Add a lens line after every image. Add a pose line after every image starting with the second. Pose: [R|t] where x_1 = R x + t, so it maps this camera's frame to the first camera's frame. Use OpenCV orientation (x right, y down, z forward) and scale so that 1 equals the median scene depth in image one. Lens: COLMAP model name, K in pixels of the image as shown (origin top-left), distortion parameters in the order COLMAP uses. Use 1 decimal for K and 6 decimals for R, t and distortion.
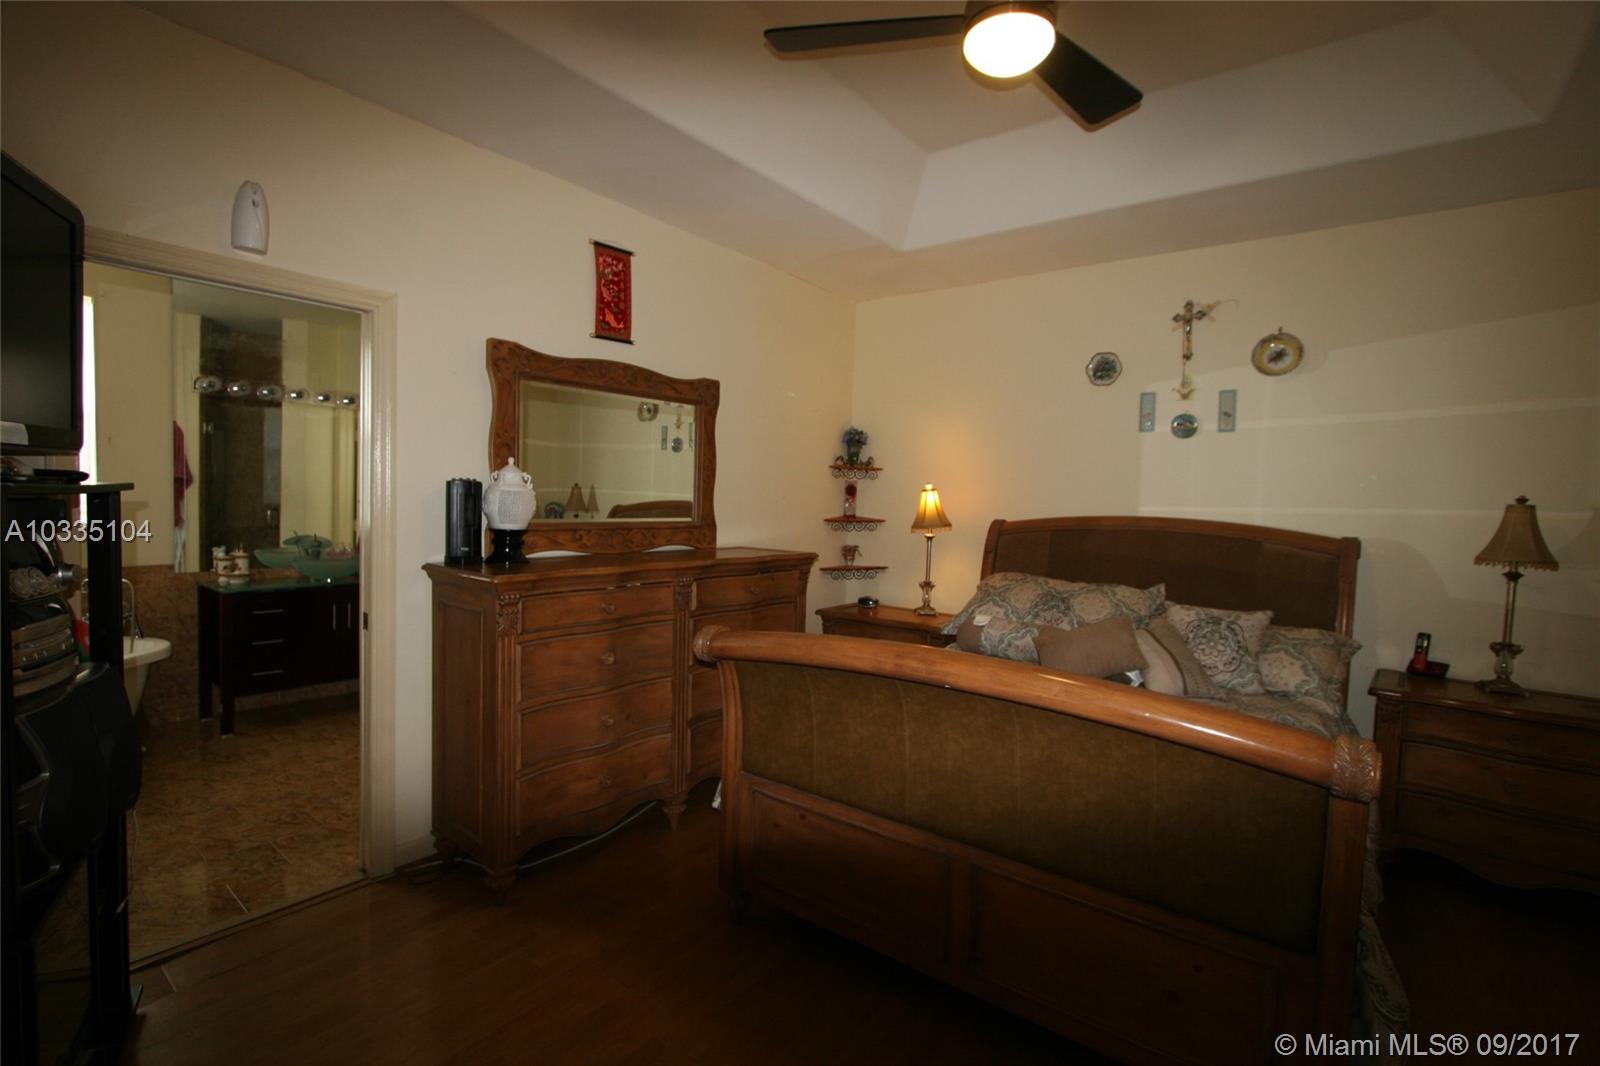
lens RADIAL K [[730.6, 0, 795.1], [0, 730.6, 527.5], [0, 0, 1]] dist [-0.013398, 0.001314]
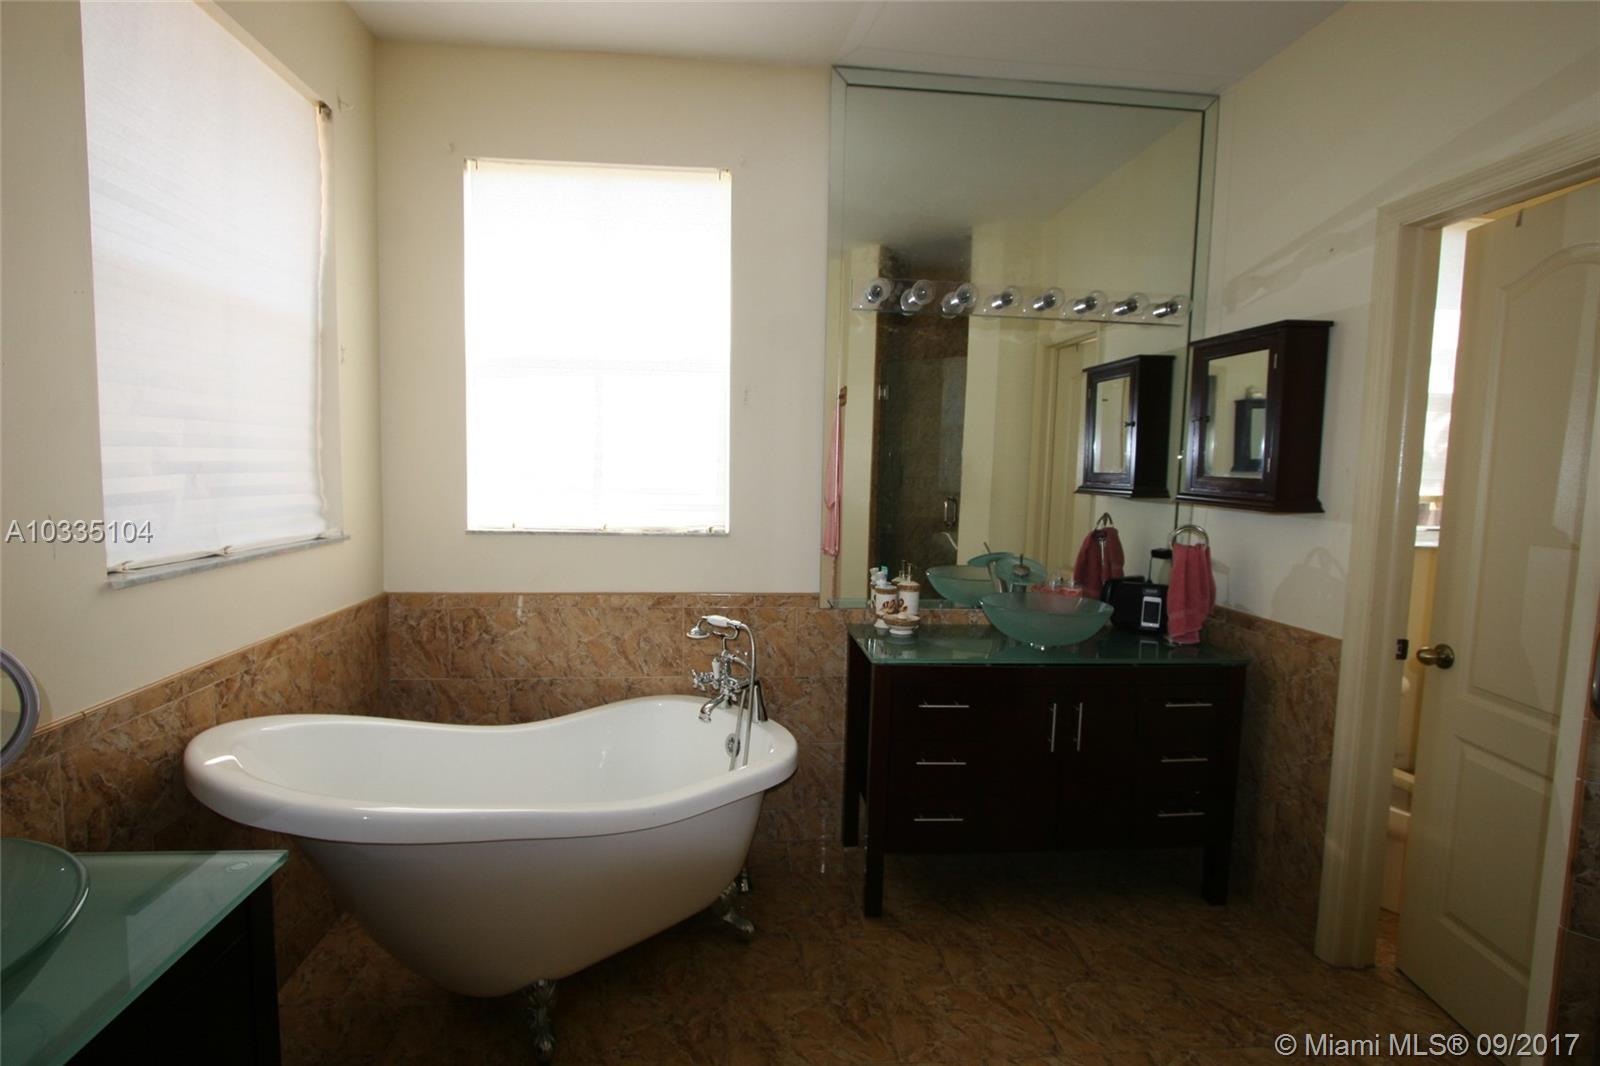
lens RADIAL K [[730.6, 0, 795.1], [0, 730.6, 527.5], [0, 0, 1]] dist [-0.013398, 0.001314]
pose [[0.684573, 0.052767, -0.727032, -0.408743], [-0.034551, 0.998604, 0.039943, -0.028446], [0.728125, -0.002224, 0.685441, 0.540135]]
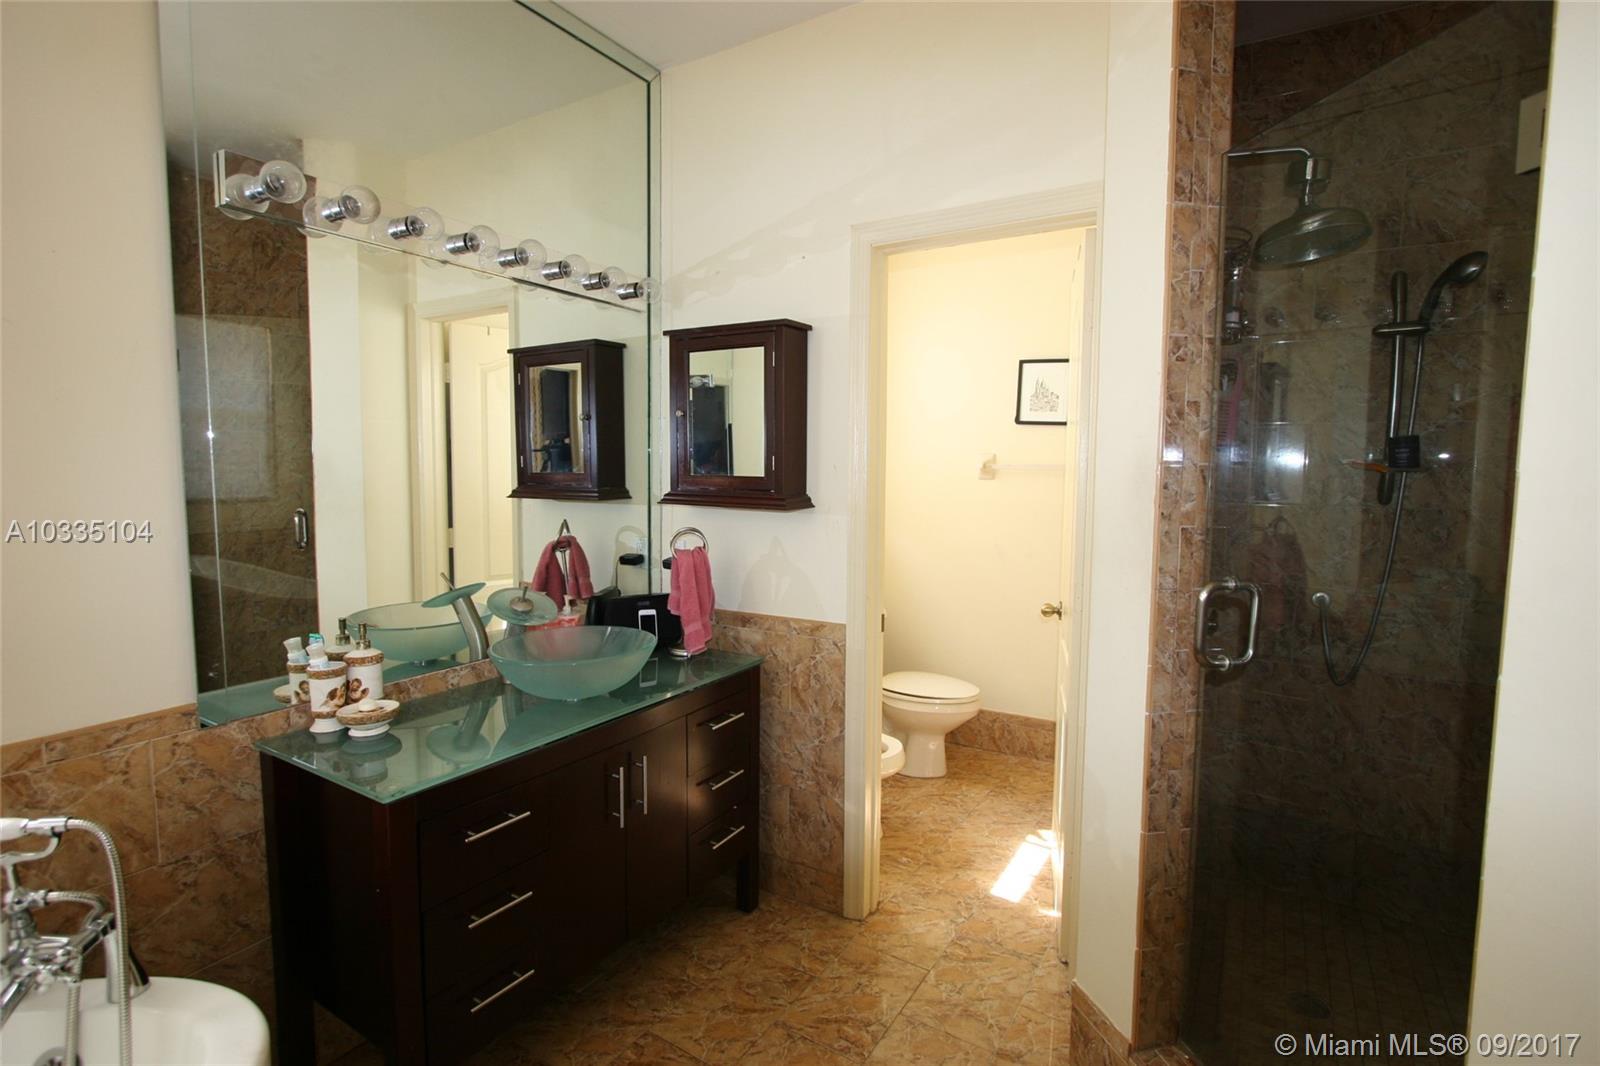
lens RADIAL K [[751.6, 0, 794.8], [0, 751.6, 528.8], [0, 0, 1]] dist [-0.009786, -0.000571]
pose [[0.995468, -0.028731, 0.090653, -0.581972], [0.024714, 0.998676, 0.045120, -0.040504], [-0.091830, -0.042675, 0.994860, 0.600549]]
